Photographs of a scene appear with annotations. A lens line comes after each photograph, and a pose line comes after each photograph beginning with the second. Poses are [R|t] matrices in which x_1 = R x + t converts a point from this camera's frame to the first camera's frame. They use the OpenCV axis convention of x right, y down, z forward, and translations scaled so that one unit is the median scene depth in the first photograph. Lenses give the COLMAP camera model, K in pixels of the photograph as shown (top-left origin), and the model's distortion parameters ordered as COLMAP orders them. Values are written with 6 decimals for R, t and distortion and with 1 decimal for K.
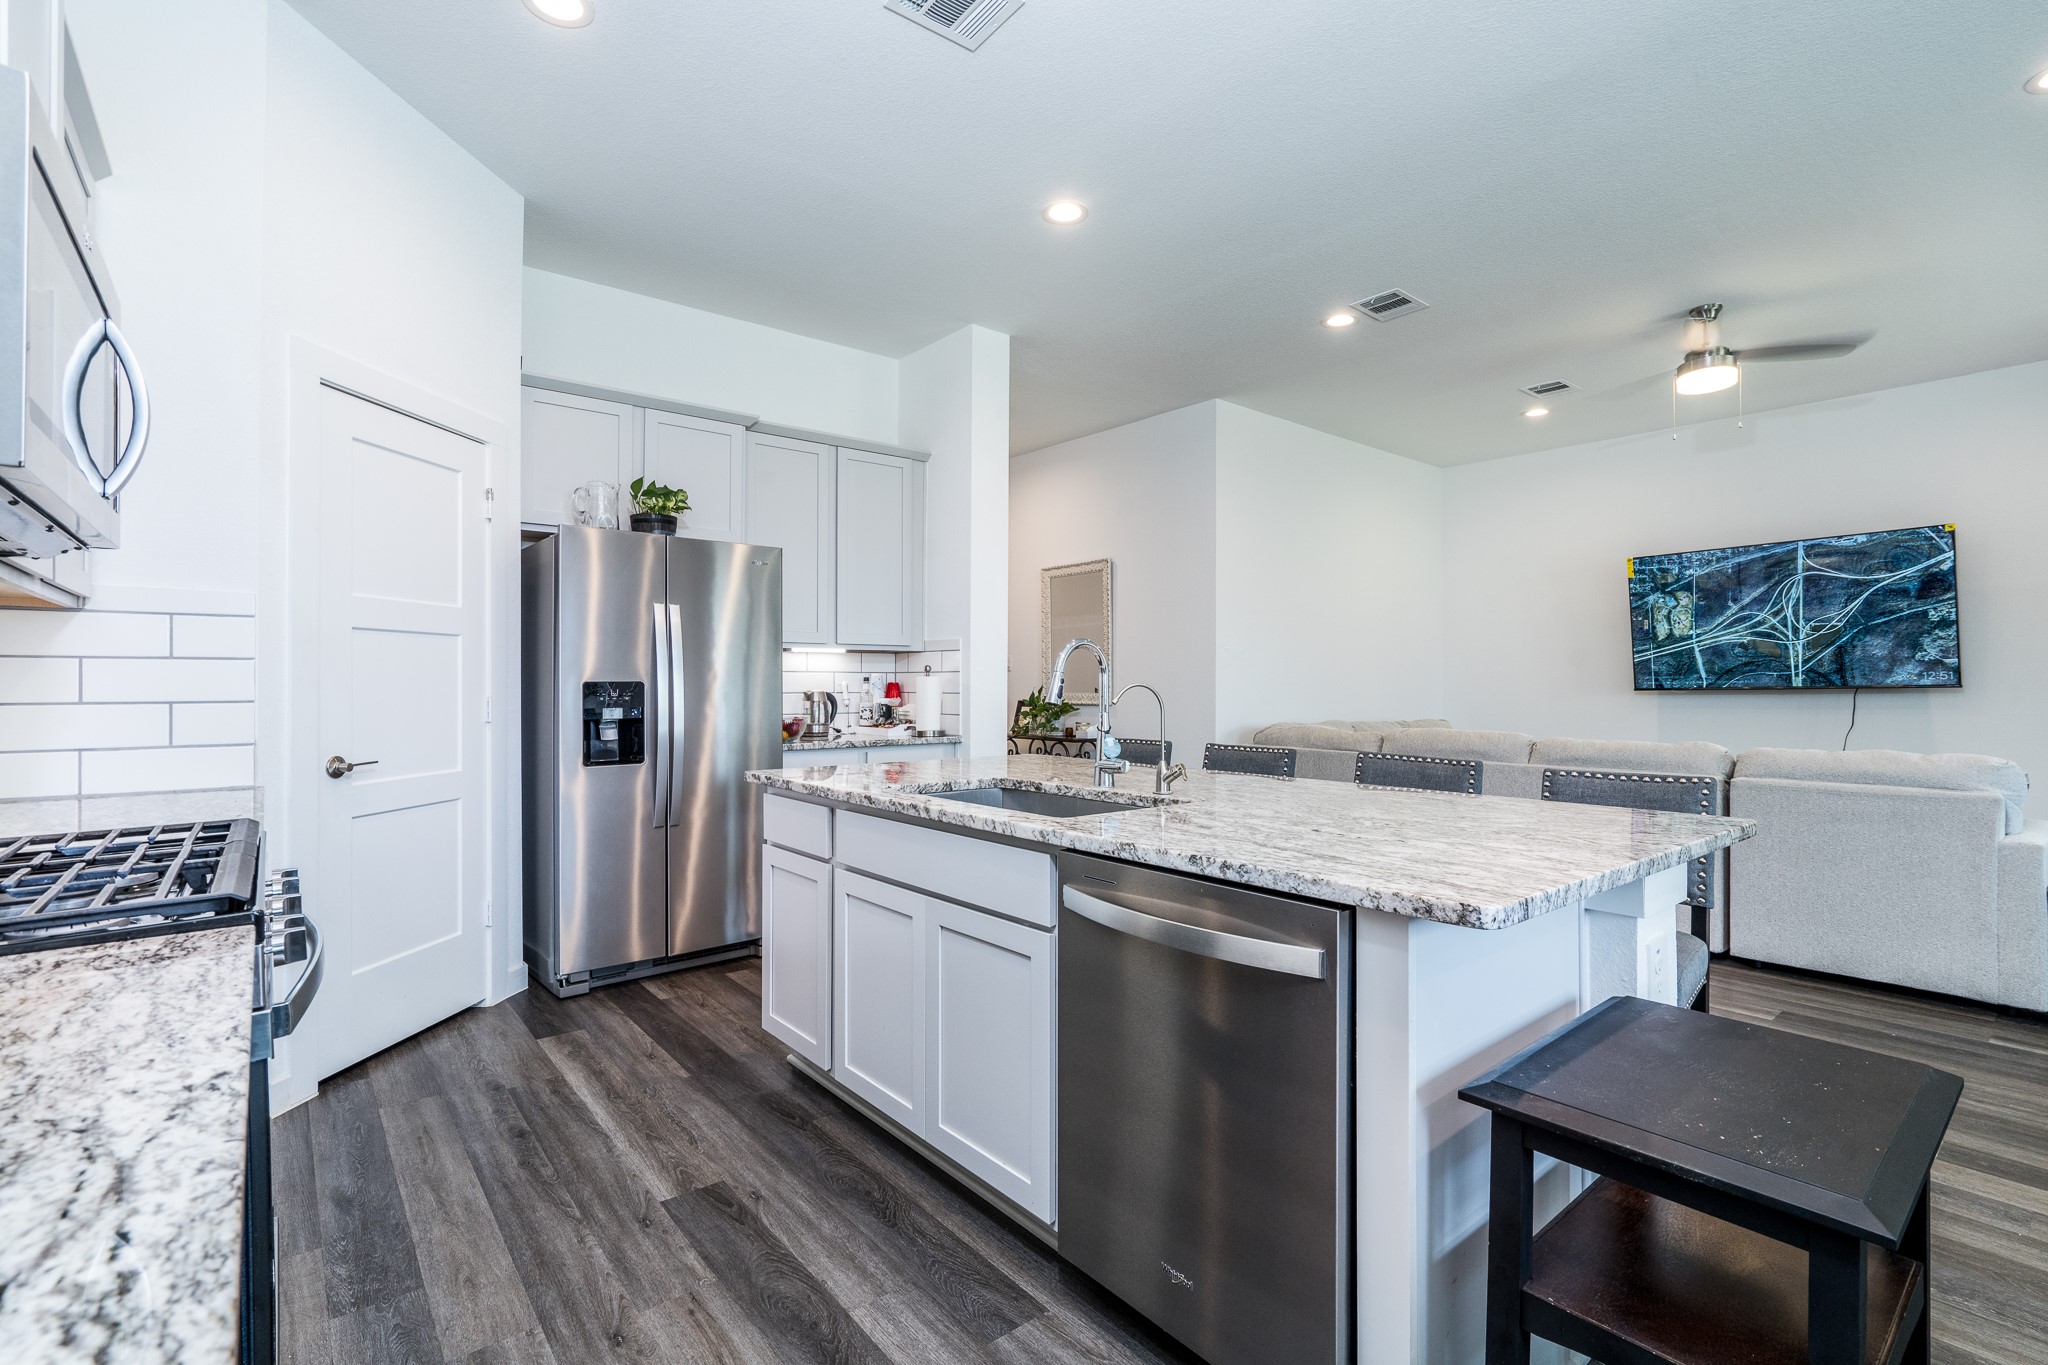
lens RADIAL K [[923.1, 0, 1028.8], [0, 923.1, 685.2], [0, 0, 1]] dist [0.001812, 0.000157]
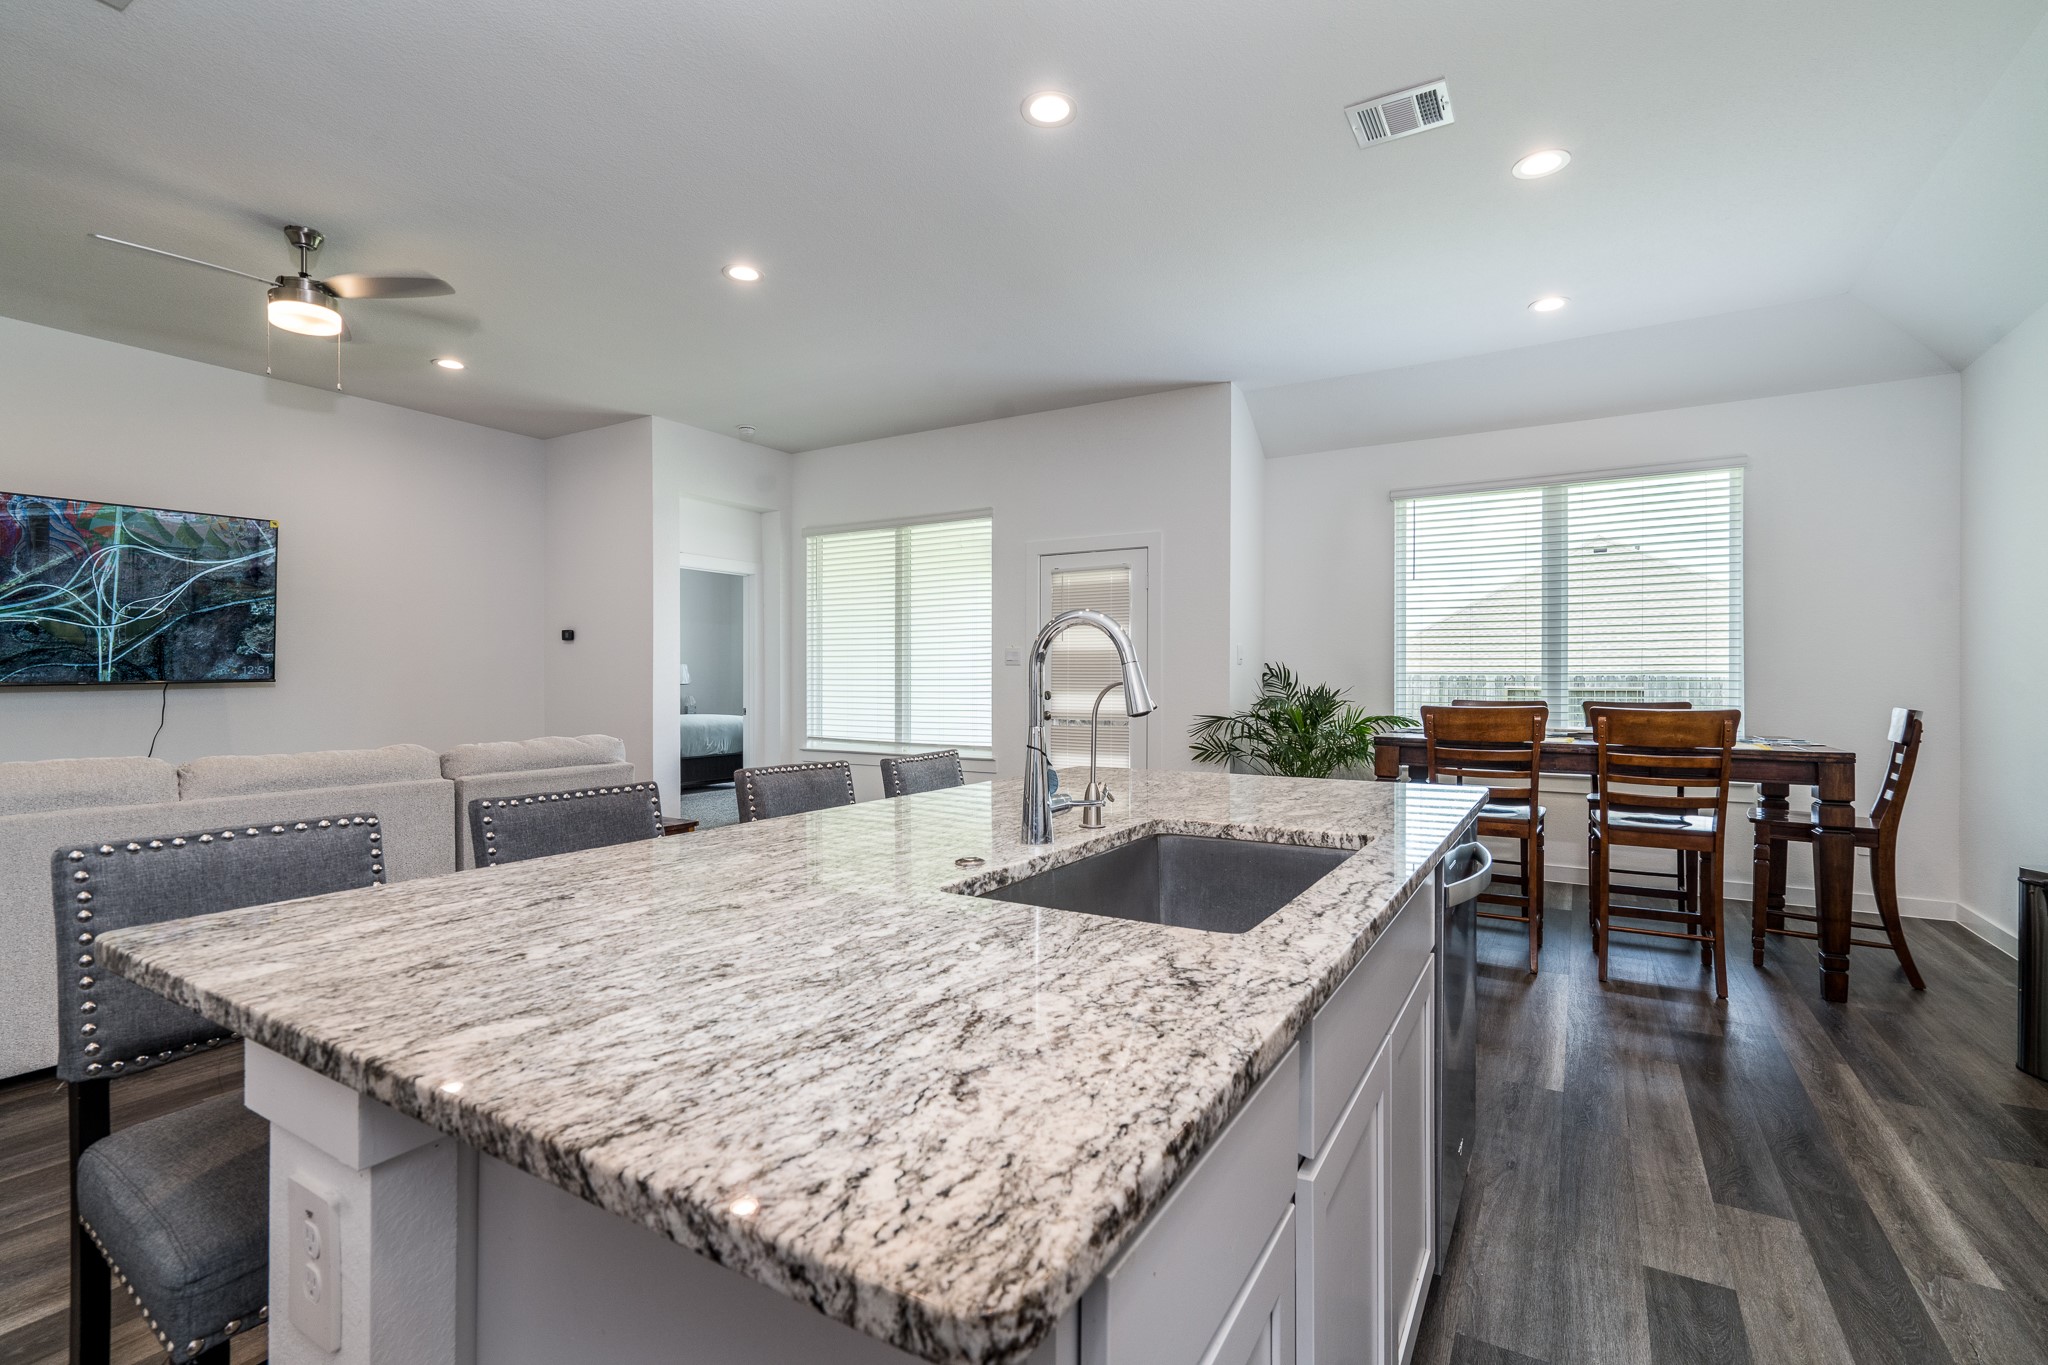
lens RADIAL K [[923.1, 0, 1027.1], [0, 923.1, 681.4], [0, 0, 1]] dist [0.001812, 0.000157]
pose [[-0.336571, -0.005312, 0.941643, -0.227262], [-0.001776, 0.999986, 0.005006, -0.004144], [-0.941656, 0.000012, -0.336576, 0.521211]]
